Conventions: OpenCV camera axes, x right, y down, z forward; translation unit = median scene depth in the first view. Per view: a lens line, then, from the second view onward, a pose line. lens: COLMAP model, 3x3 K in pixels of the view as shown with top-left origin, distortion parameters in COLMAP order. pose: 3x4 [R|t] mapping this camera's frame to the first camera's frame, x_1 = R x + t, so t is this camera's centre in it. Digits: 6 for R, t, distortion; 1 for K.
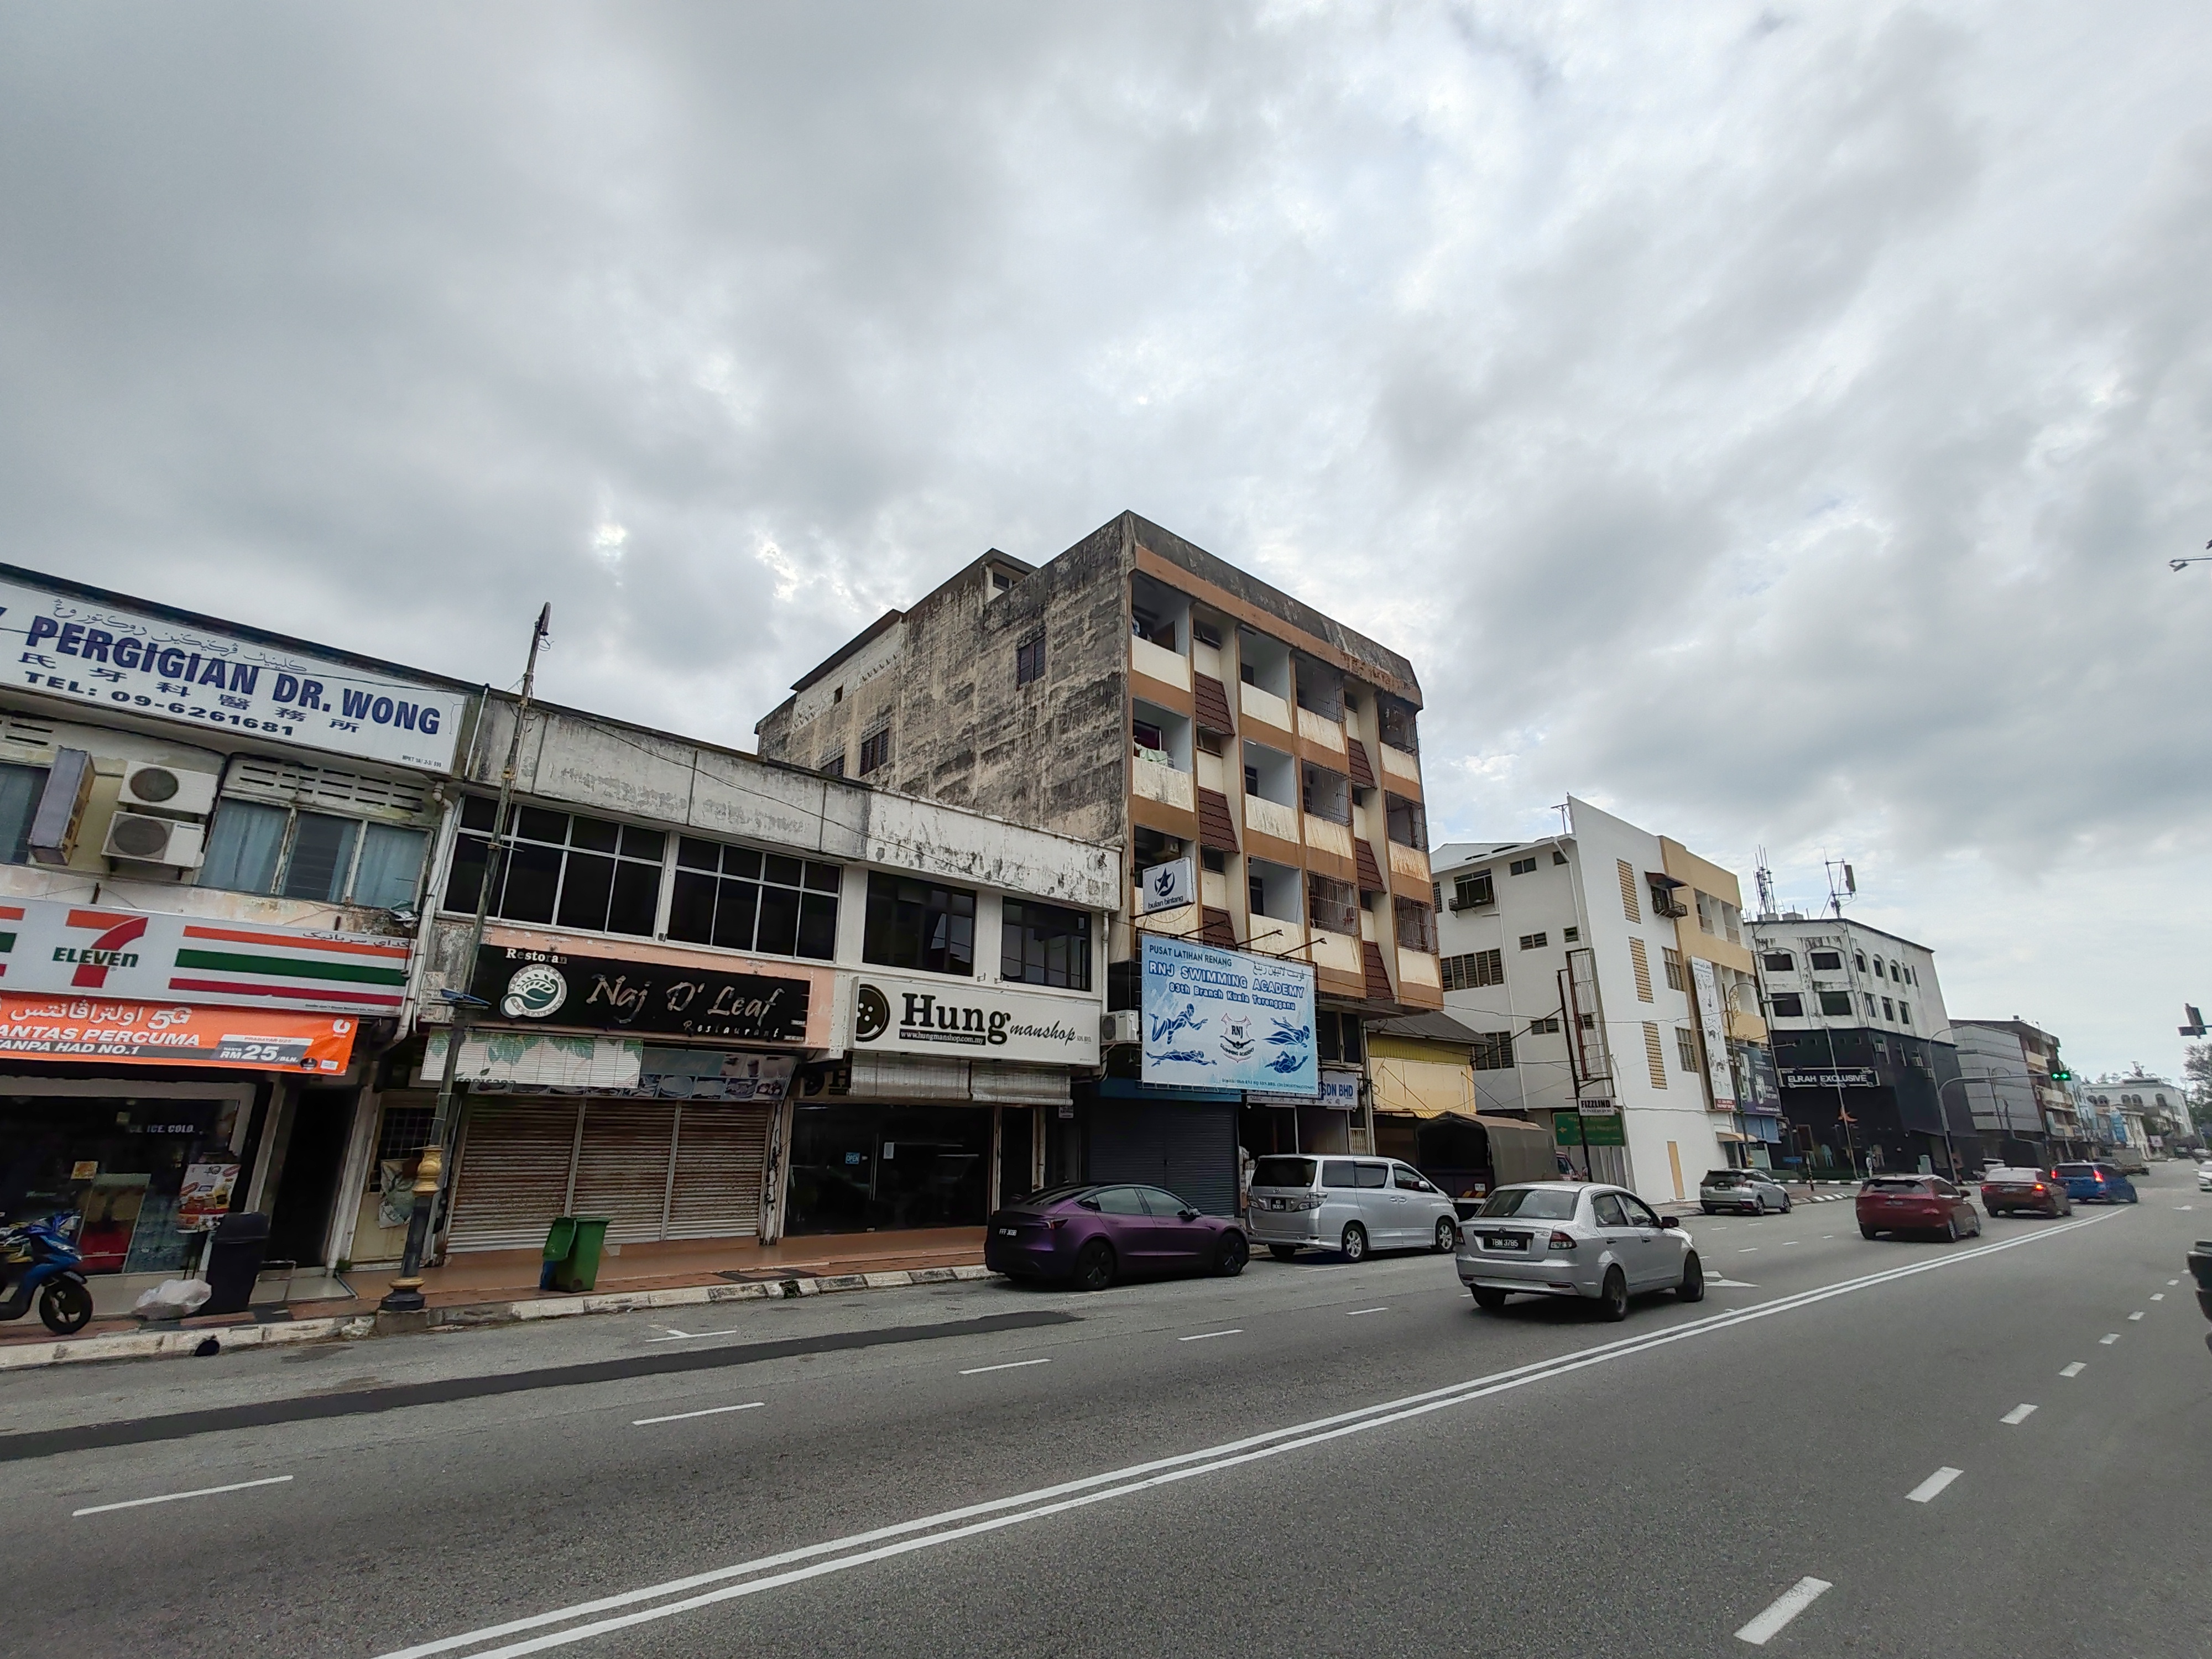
lens RADIAL K [[1002.8, 0, 1099.1], [0, 1002.8, 837.2], [0, 0, 1]] dist [-0.001622, 0.004656]
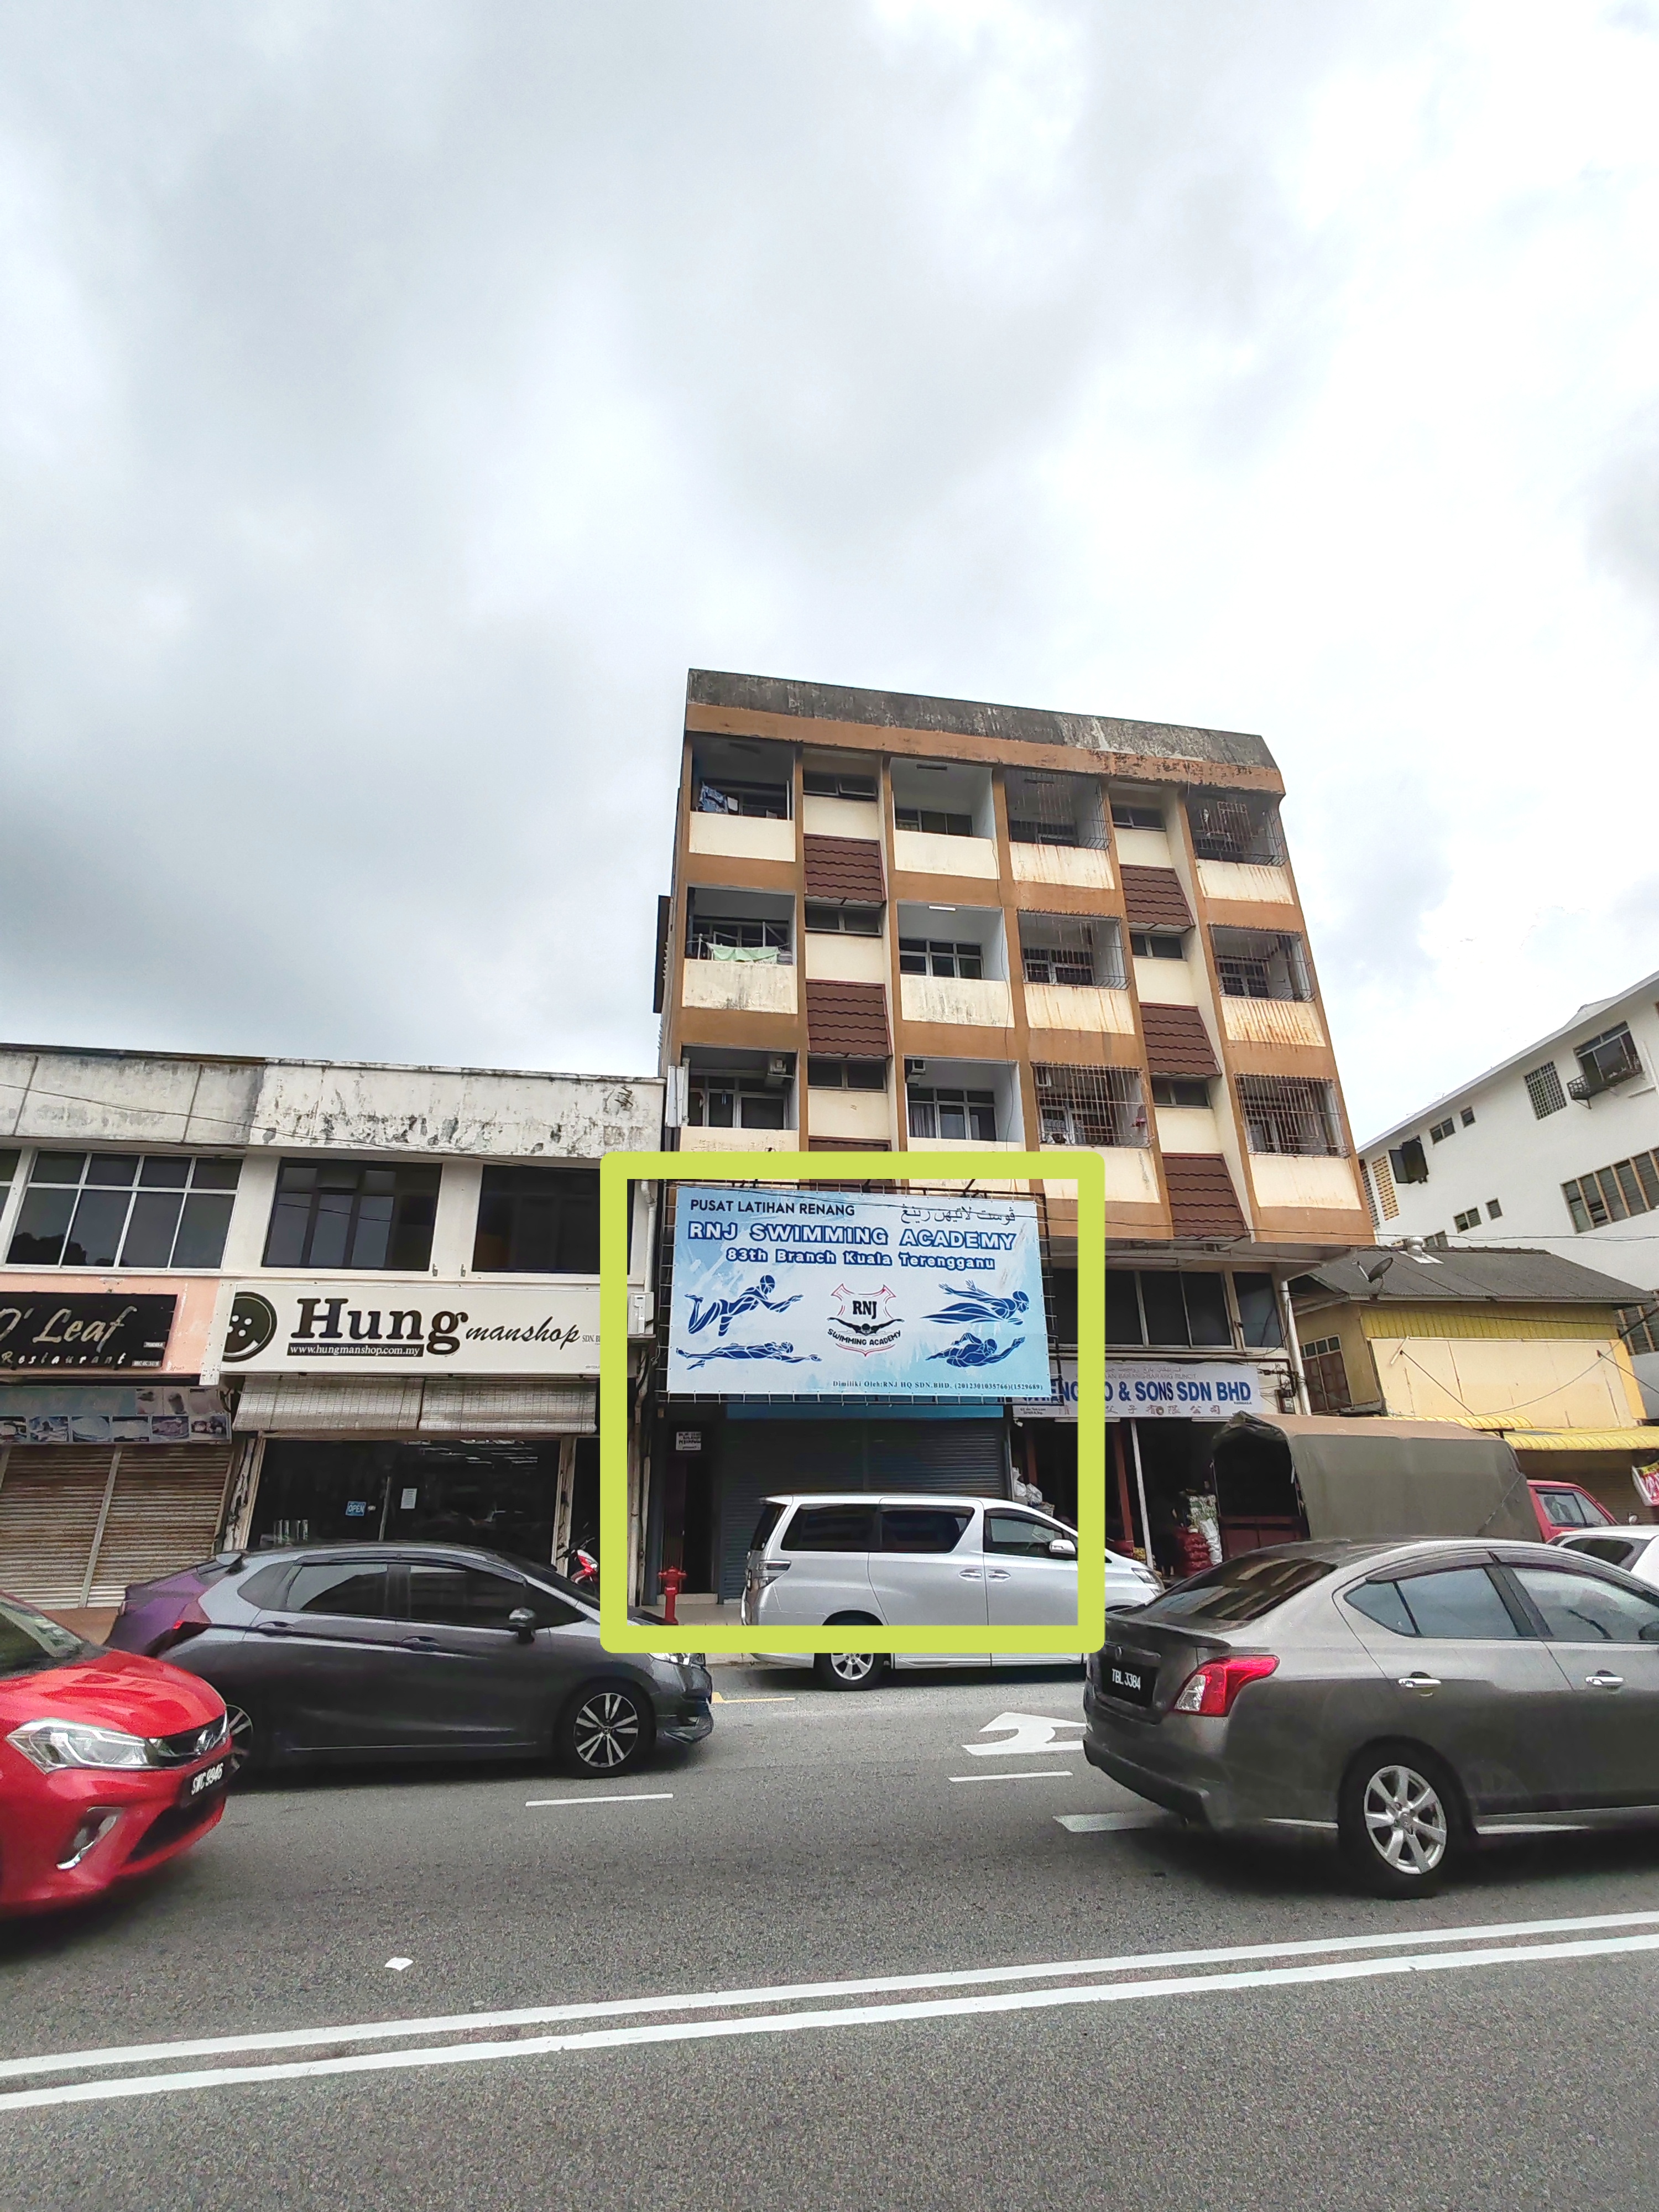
lens RADIAL K [[1000.3, 0, 817.7], [0, 1000.3, 1098.2], [0, 0, 1]] dist [-0.004198, 0.004612]
pose [[0.856348, -0.206050, -0.473509, 0.474702], [0.167622, 0.978208, -0.122526, 0.136819], [0.488437, 0.025554, 0.872225, 0.409371]]
